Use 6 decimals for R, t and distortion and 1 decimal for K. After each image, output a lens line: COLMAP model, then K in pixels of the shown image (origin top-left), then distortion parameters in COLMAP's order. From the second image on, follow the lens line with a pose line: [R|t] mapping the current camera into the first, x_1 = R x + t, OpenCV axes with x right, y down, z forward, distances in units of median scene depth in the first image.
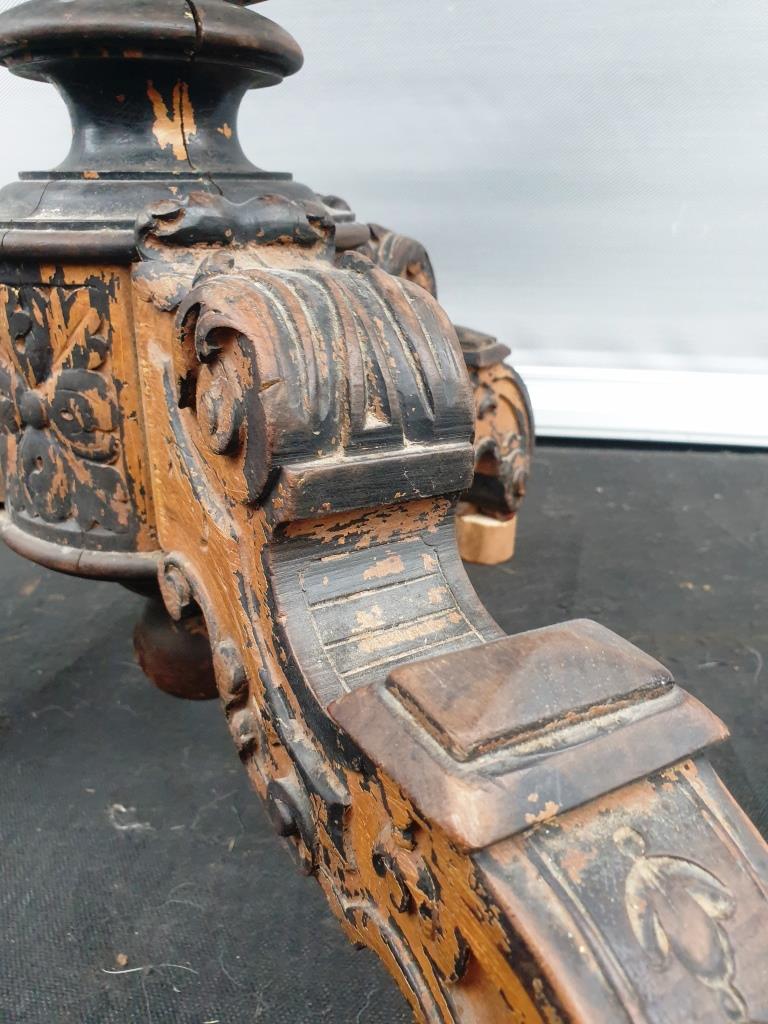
lens RADIAL K [[832.1, 0, 391.5], [0, 832.1, 510.0], [0, 0, 1]] dist [-0.015179, -0.003051]
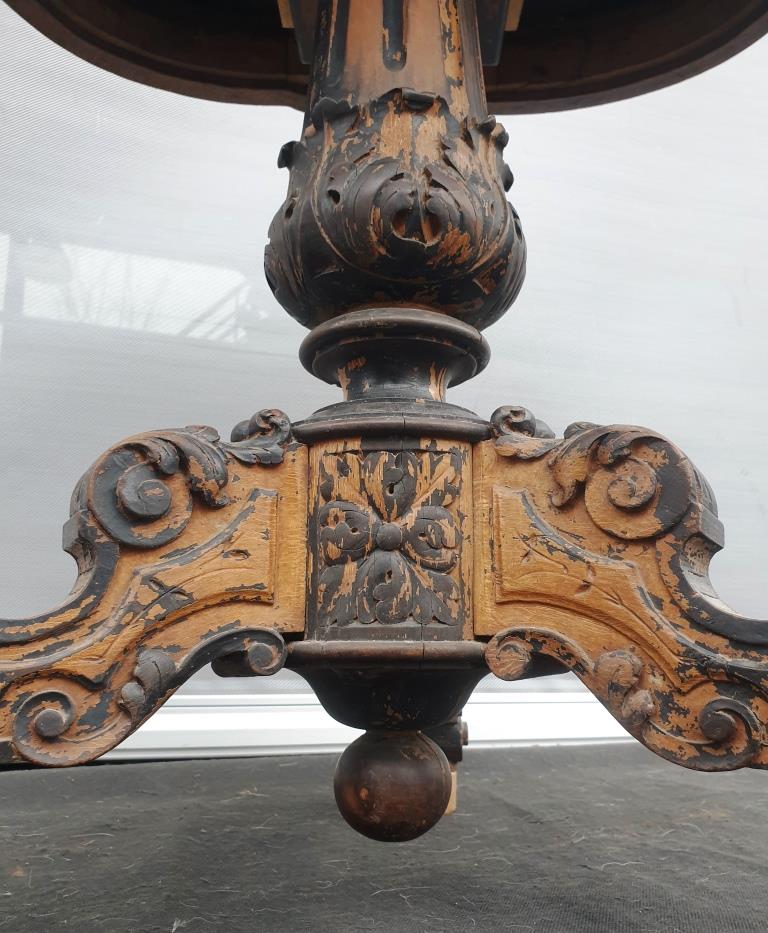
lens RADIAL K [[813.8, 0, 383.9], [0, 813.8, 517.4], [0, 0, 1]] dist [0.108515, -0.282994]
pose [[0.887207, 0.089435, 0.452621, -1.097875], [0.155975, 0.865130, -0.476679, 0.518231], [-0.434208, 0.493510, 0.753599, -0.042296]]
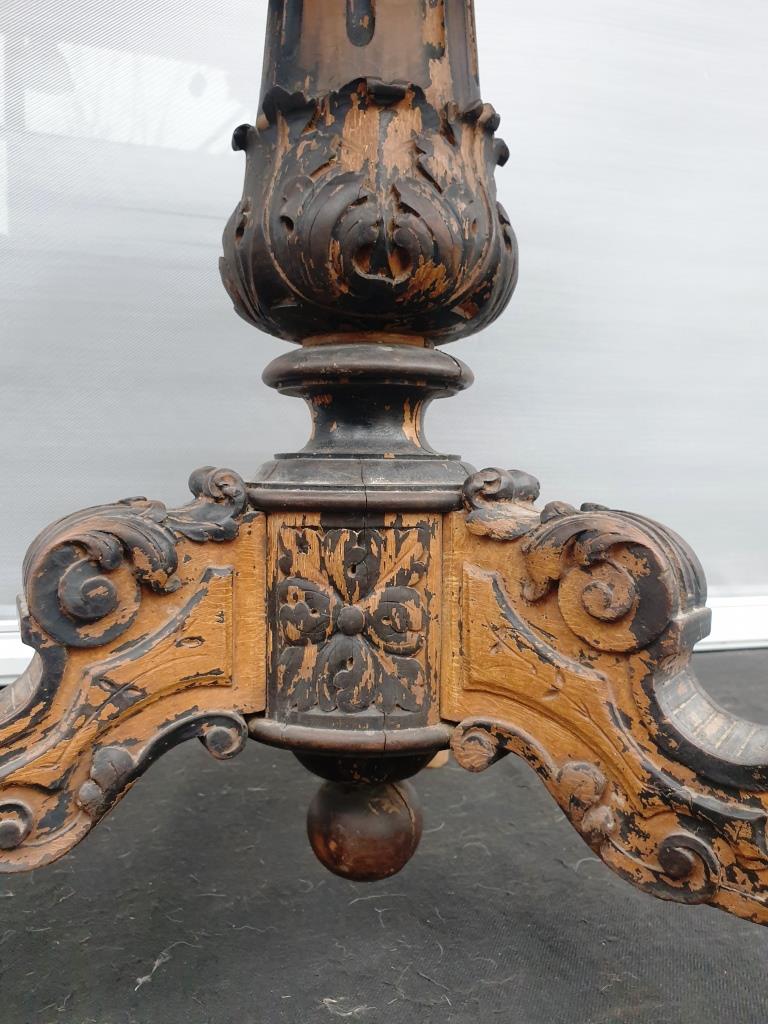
lens RADIAL K [[822.4, 0, 375.7], [0, 822.4, 509.3], [0, 0, 1]] dist [0.000721, 0.000135]
pose [[0.909412, -0.008191, 0.415815, -0.966066], [0.138180, 0.948960, -0.283515, 0.088043], [-0.392270, 0.315289, 0.864128, -0.197615]]
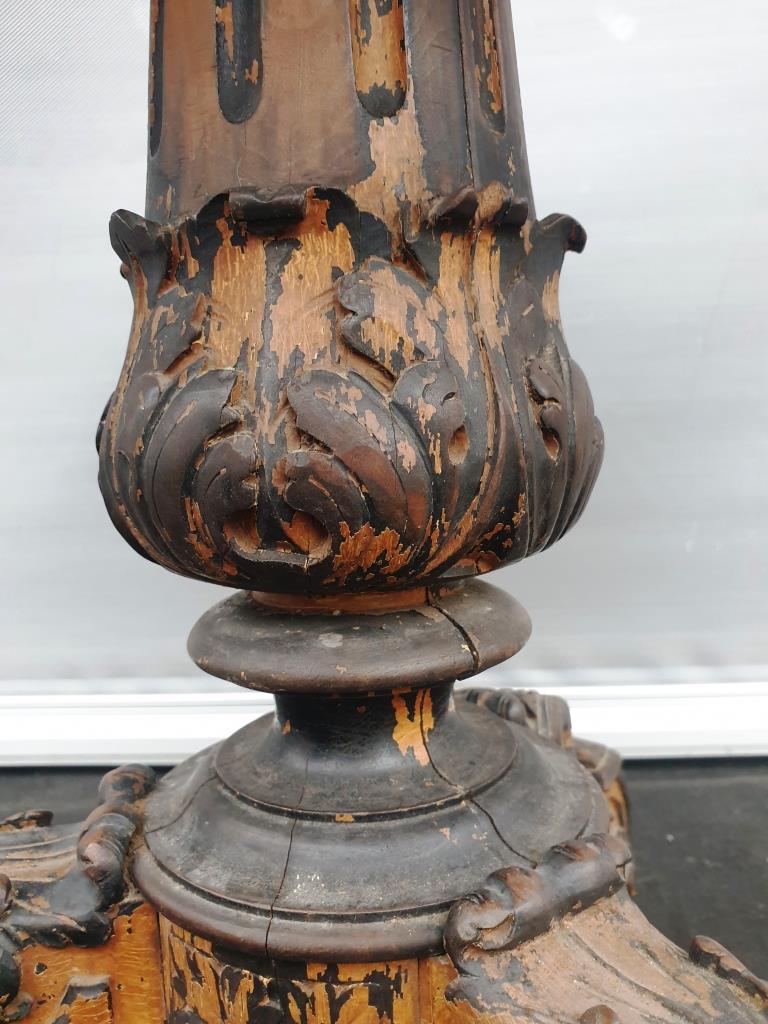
lens RADIAL K [[832.1, 0, 391.5], [0, 832.1, 510.0], [0, 0, 1]] dist [-0.015179, -0.003051]
pose [[0.992430, -0.051931, 0.111294, -0.386881], [0.076617, 0.970032, -0.230583, -0.502478], [-0.095985, 0.237364, 0.966667, 0.093914]]
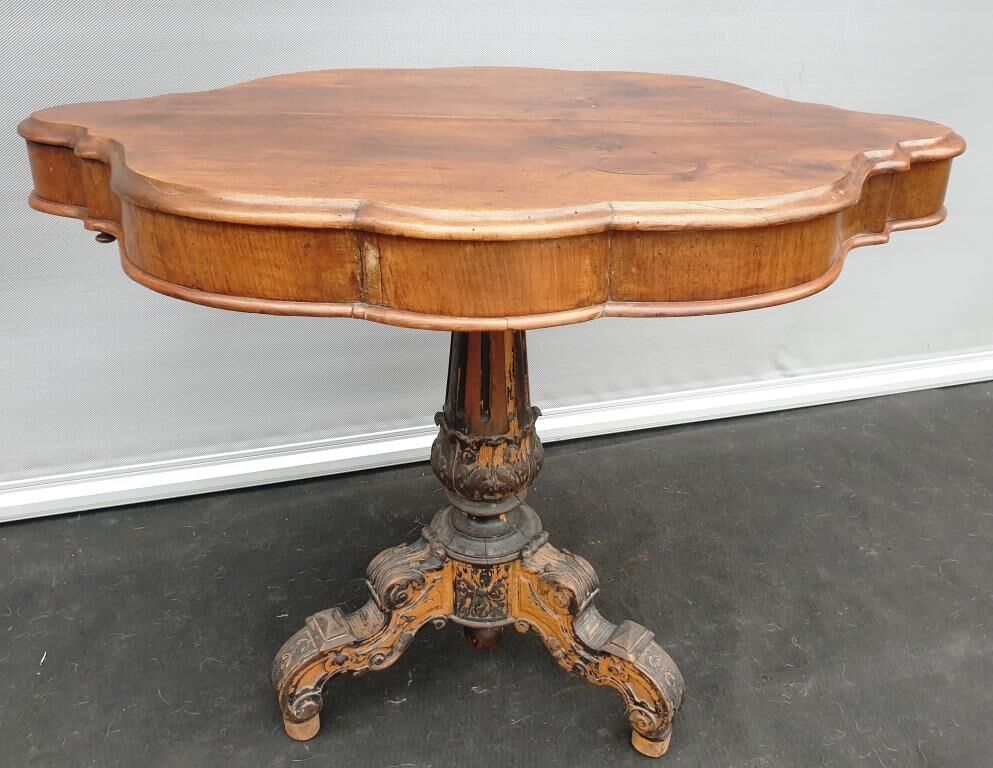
lens RADIAL K [[953.5, 0, 516.6], [0, 953.5, 291.3], [0, 0, 1]] dist [-0.002724, -0.014207]
pose [[0.889996, -0.152987, 0.429537, -2.091920], [0.140081, 0.988214, 0.061724, -1.868474], [-0.433917, 0.005236, 0.900937, -3.297089]]
